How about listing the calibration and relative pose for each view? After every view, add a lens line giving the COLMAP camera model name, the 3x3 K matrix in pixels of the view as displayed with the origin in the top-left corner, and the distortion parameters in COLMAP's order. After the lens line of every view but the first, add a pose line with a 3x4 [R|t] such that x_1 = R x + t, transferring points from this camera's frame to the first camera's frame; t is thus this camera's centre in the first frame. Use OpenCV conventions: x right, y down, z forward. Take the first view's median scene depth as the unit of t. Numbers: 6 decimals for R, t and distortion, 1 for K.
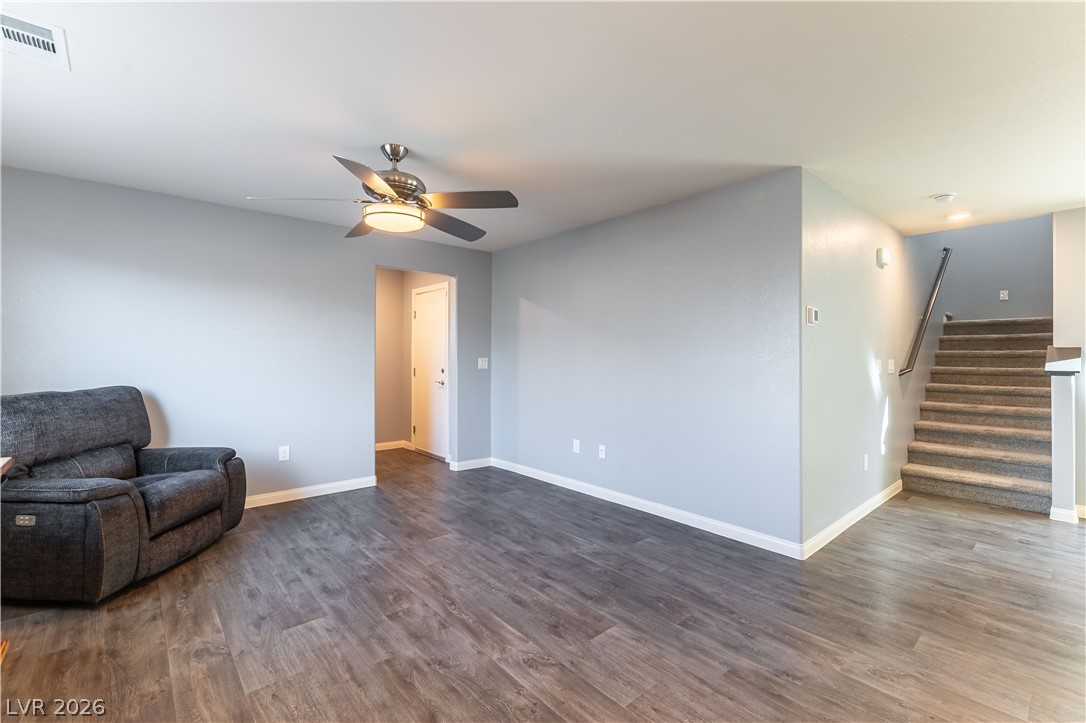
lens RADIAL K [[480.1, 0, 546.1], [0, 480.1, 351.7], [0, 0, 1]] dist [0.000536, -0.000073]
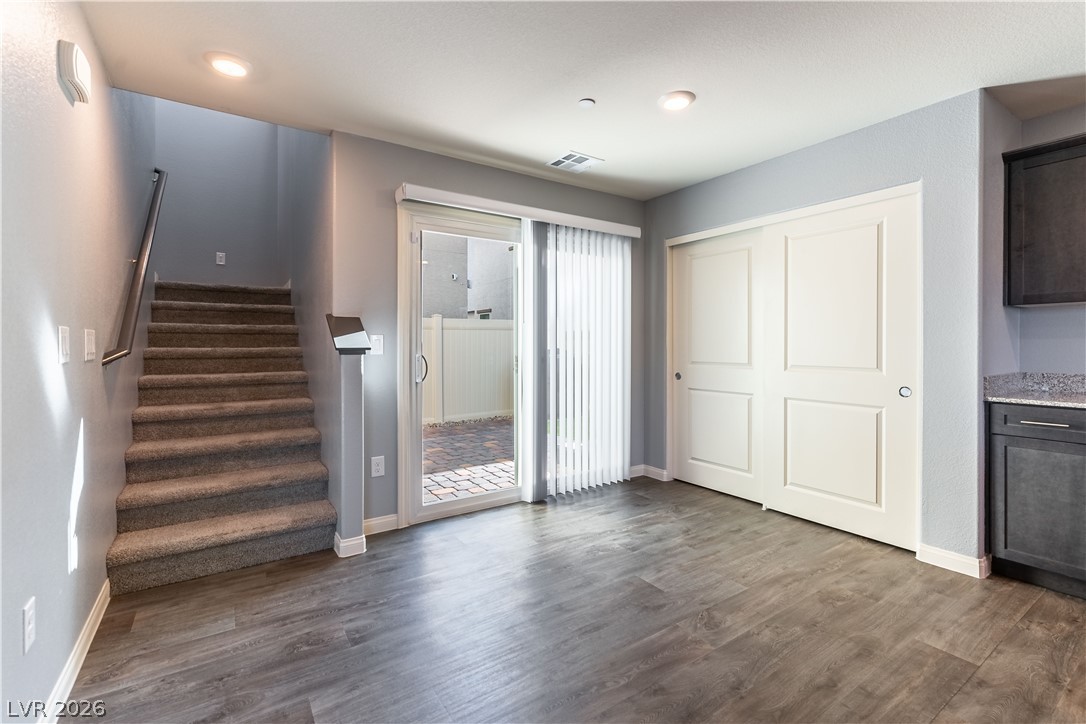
lens RADIAL K [[480.1, 0, 542.4], [0, 480.1, 345.9], [0, 0, 1]] dist [0.000536, -0.000073]
pose [[0.131083, -0.005393, 0.991357, 0.298210], [-0.009399, 0.999934, 0.006682, 0.022207], [-0.991327, -0.010193, 0.131023, 0.471635]]
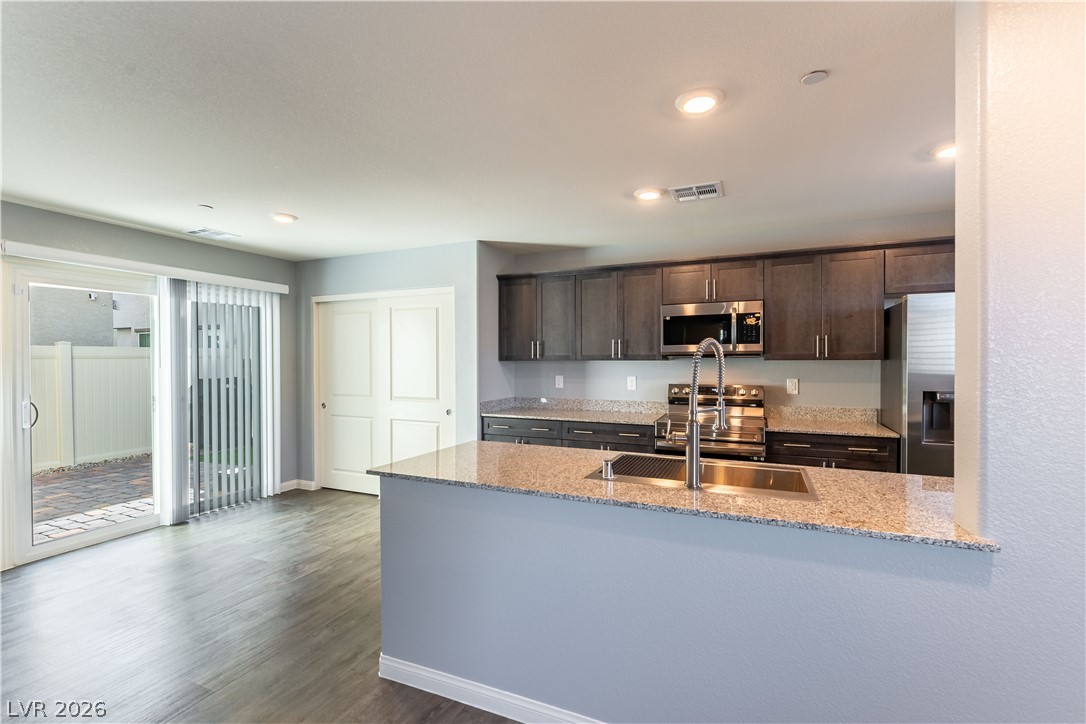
lens RADIAL K [[480.1, 0, 556.9], [0, 480.1, 365.7], [0, 0, 1]] dist [0.000536, -0.000073]
pose [[-0.423094, -0.013777, 0.905981, -0.008318], [-0.009657, 0.999896, 0.010696, -0.025058], [-0.906034, -0.004223, -0.423183, 0.331513]]
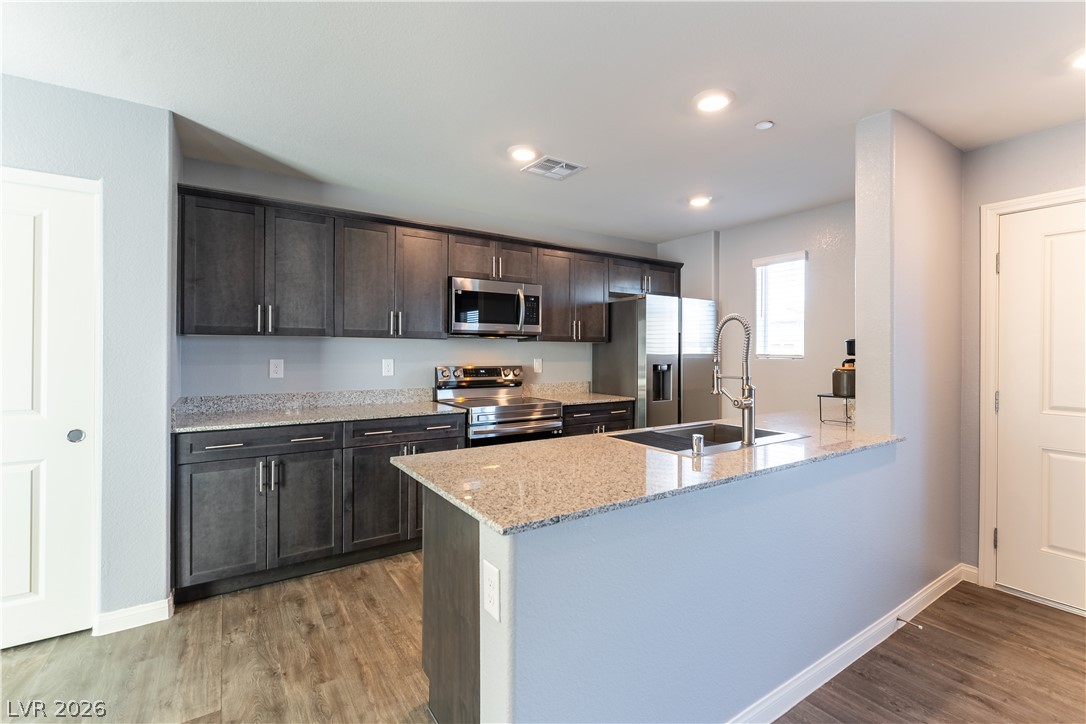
lens RADIAL K [[480.1, 0, 550.2], [0, 480.1, 353.1], [0, 0, 1]] dist [0.000536, -0.000073]
pose [[-0.992396, -0.007680, 0.122848, 0.412388], [-0.009027, 0.999905, -0.010413, -0.000544], [-0.122757, -0.011443, -0.992371, 0.516711]]
